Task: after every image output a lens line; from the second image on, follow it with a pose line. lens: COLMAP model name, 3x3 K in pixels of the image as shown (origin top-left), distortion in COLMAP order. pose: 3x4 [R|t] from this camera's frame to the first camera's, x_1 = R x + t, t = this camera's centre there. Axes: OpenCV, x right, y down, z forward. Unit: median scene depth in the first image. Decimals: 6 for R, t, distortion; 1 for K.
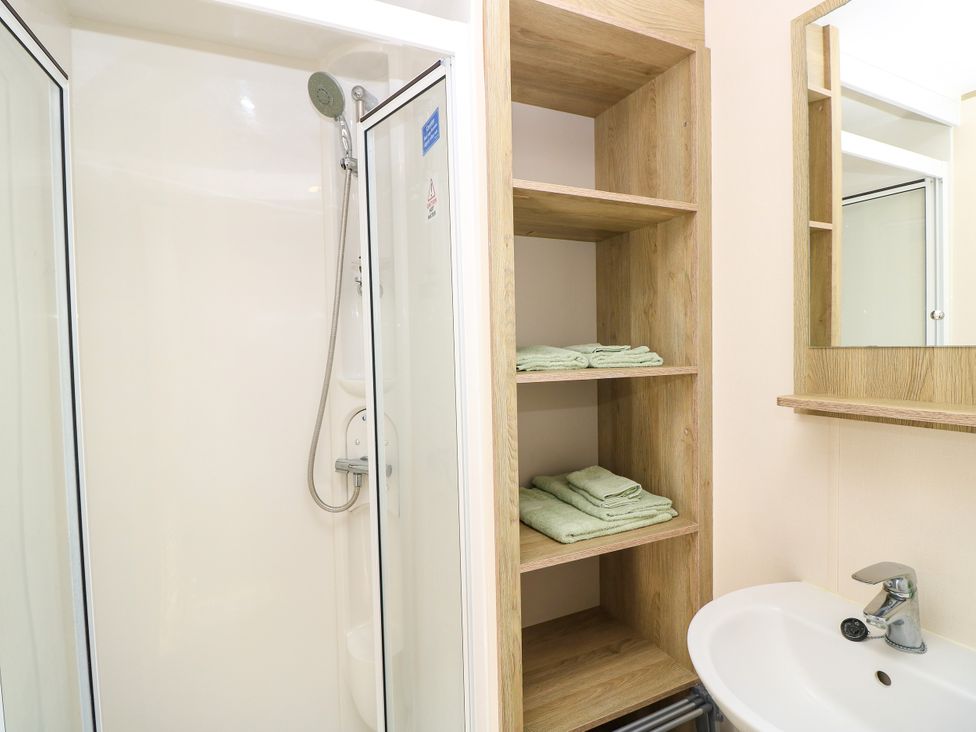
lens RADIAL K [[506.7, 0, 488.0], [0, 506.7, 366.0], [0, 0, 1]] dist [0.000239, -0.013750]
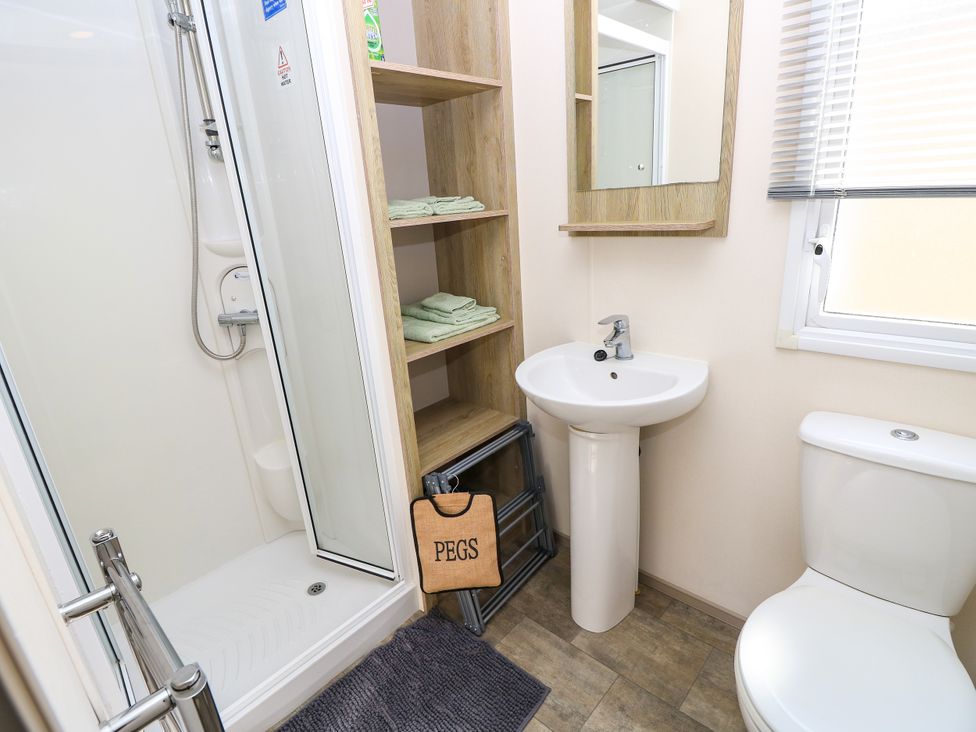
lens RADIAL K [[506.7, 0, 488.0], [0, 506.7, 366.0], [0, 0, 1]] dist [0.000239, -0.013750]
pose [[0.924187, -0.160053, 0.346788, -0.188886], [0.061958, 0.958760, 0.277381, 0.023142], [-0.376883, -0.234866, 0.895990, -0.328316]]
